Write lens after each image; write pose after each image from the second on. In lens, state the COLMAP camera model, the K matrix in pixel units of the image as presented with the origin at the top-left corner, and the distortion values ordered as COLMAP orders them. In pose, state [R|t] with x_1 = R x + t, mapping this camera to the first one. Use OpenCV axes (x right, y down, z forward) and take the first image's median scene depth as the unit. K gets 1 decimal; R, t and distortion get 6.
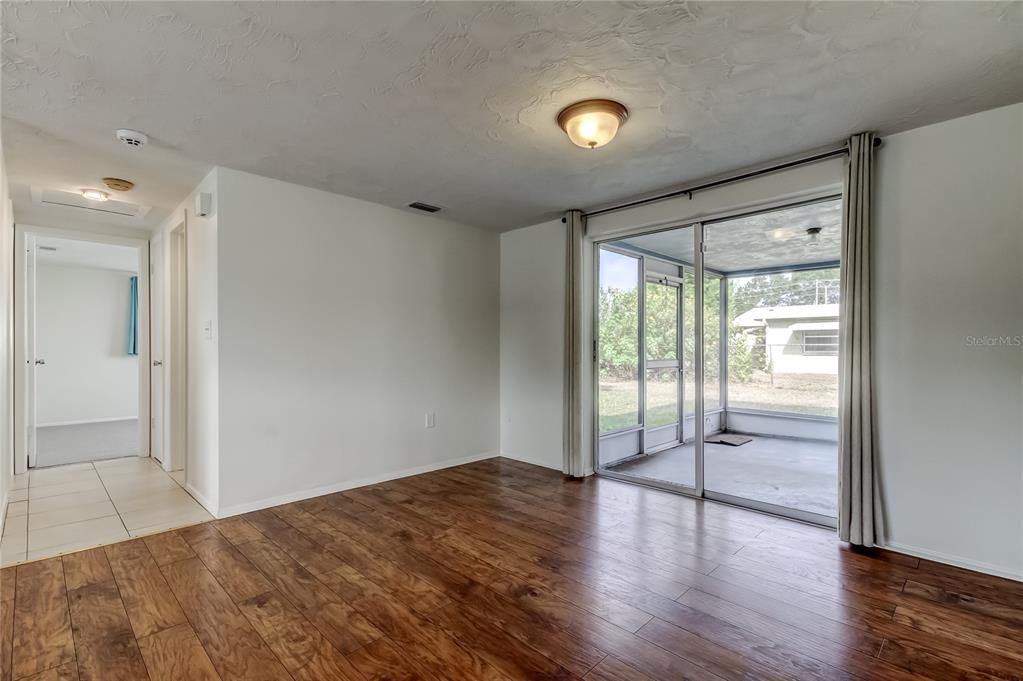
lens RADIAL K [[474.1, 0, 514.3], [0, 474.1, 342.6], [0, 0, 1]] dist [0.021093, -0.006442]
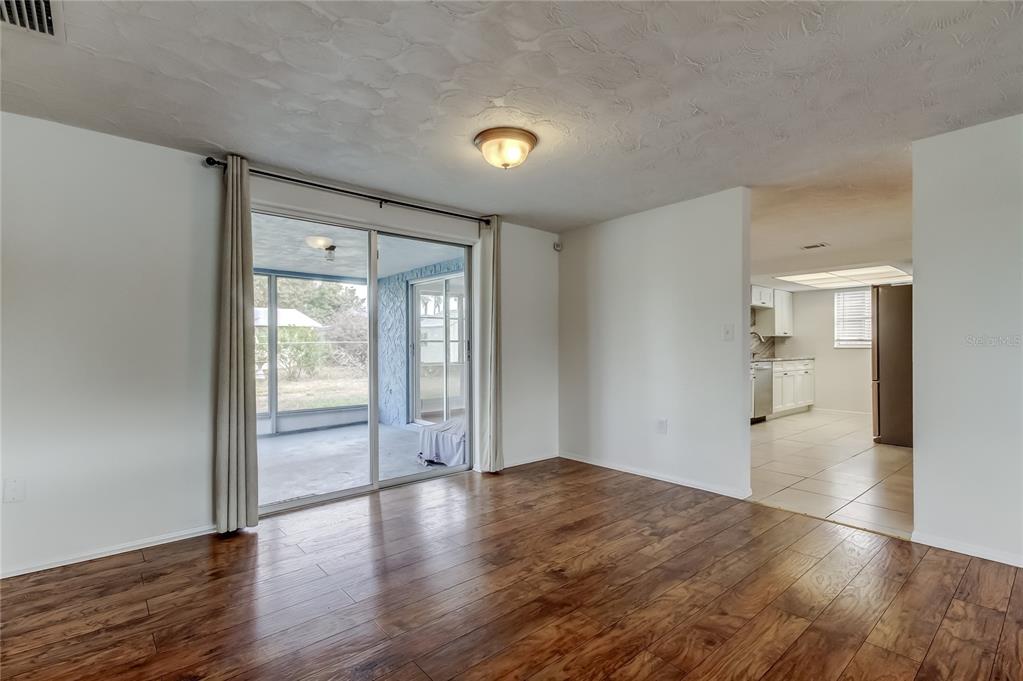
lens RADIAL K [[474.1, 0, 518.8], [0, 474.1, 337.0], [0, 0, 1]] dist [0.021093, -0.006442]
pose [[0.077188, 0.018853, 0.996838, -0.887926], [-0.003363, 0.999820, -0.018649, 0.006200], [-0.997011, -0.001913, 0.077238, 0.836506]]
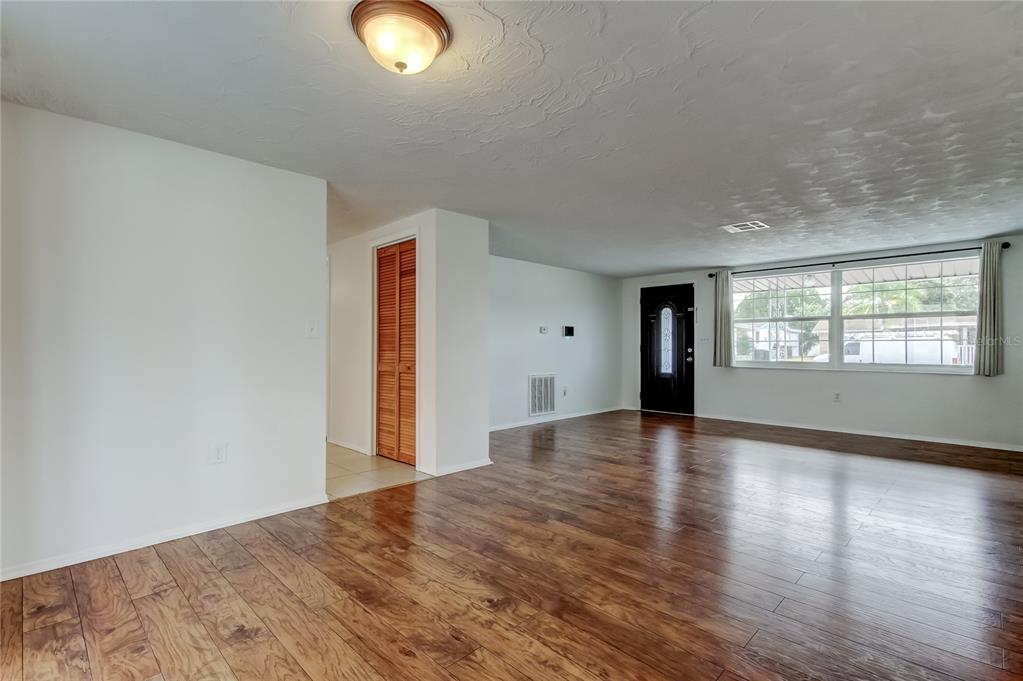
lens RADIAL K [[474.1, 0, 502.4], [0, 474.1, 340.3], [0, 0, 1]] dist [0.021093, -0.006442]
pose [[-0.999767, 0.002051, 0.021502, -0.004596], [0.001590, 0.999770, -0.021396, 0.017077], [-0.021541, -0.021356, -0.999540, 1.629018]]
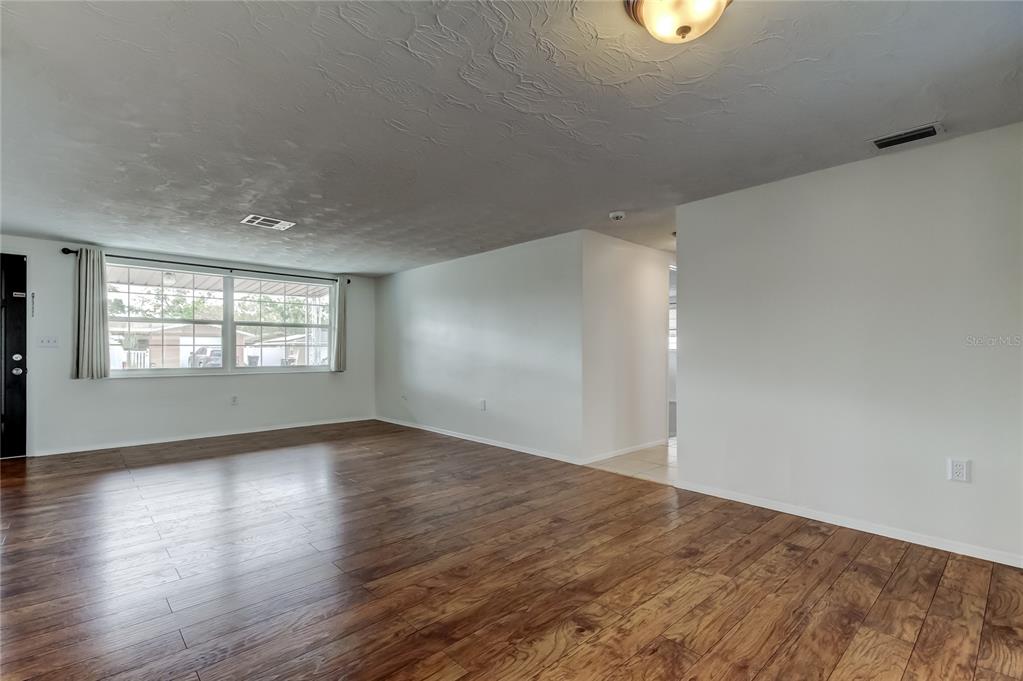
lens RADIAL K [[474.1, 0, 521.7], [0, 474.1, 355.4], [0, 0, 1]] dist [0.021093, -0.006442]
pose [[-0.036315, 0.012599, -0.999261, 0.761863], [0.009402, 0.999881, 0.012265, 0.004328], [0.999296, -0.008950, -0.036429, 0.764769]]
